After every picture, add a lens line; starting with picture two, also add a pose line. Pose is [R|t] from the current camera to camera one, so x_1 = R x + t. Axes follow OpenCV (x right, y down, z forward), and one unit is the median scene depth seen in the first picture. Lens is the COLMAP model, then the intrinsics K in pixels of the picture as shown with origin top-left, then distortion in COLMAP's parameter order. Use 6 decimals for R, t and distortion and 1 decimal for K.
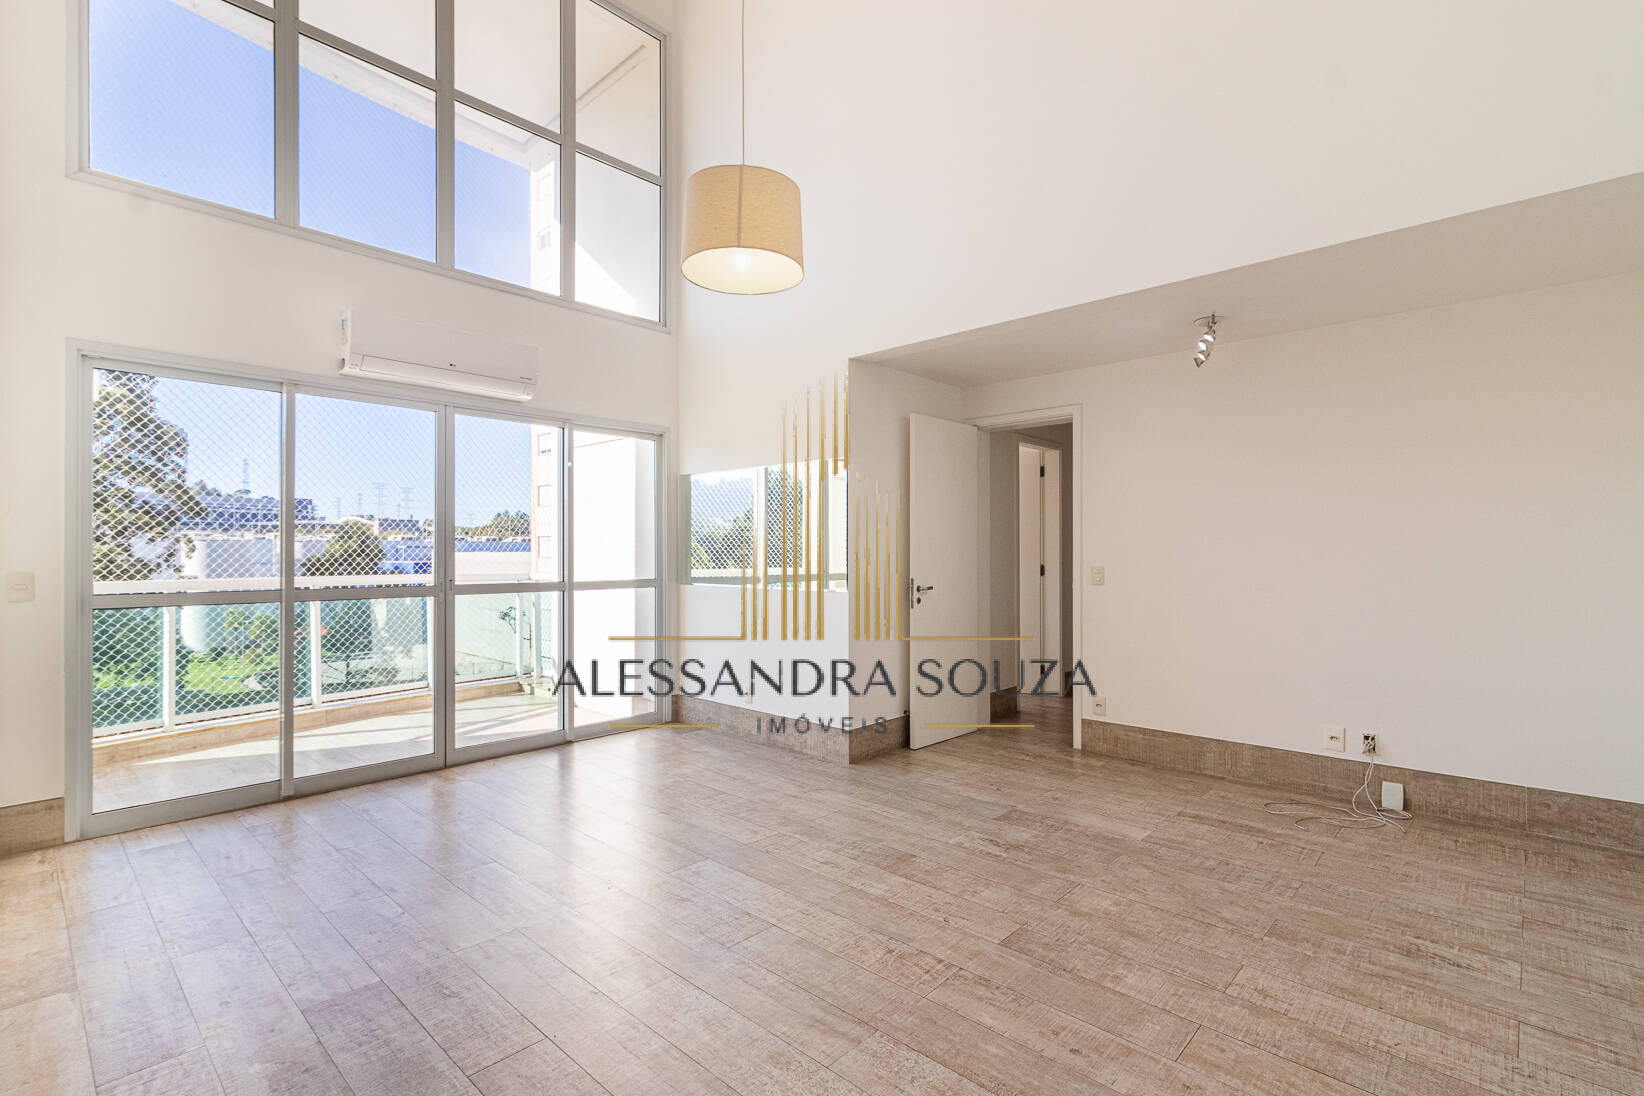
lens RADIAL K [[760.9, 0, 816.9], [0, 760.9, 565.1], [0, 0, 1]] dist [0.006252, 0.000036]
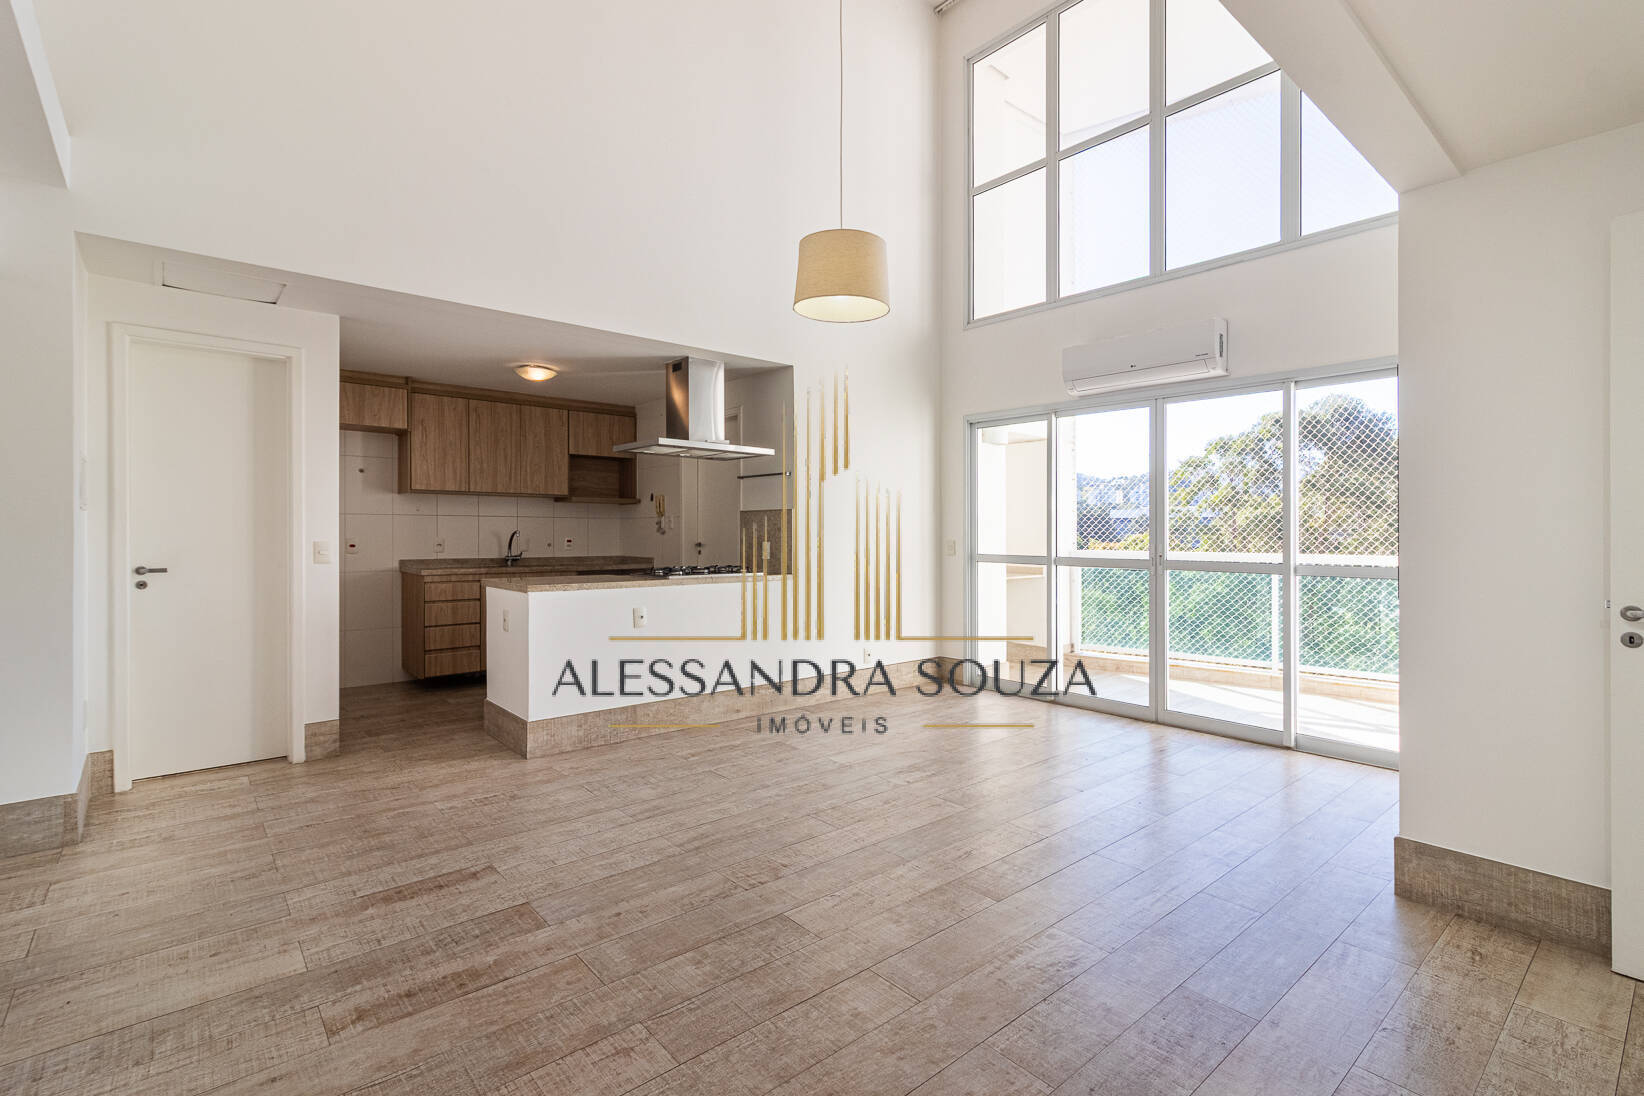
lens RADIAL K [[760.9, 0, 817.3], [0, 760.9, 550.4], [0, 0, 1]] dist [0.006252, 0.000036]
pose [[-0.116694, 0.023239, -0.992896, 0.970555], [-0.019005, 0.999491, 0.025627, -0.008648], [0.992986, 0.021860, -0.116193, 0.915075]]
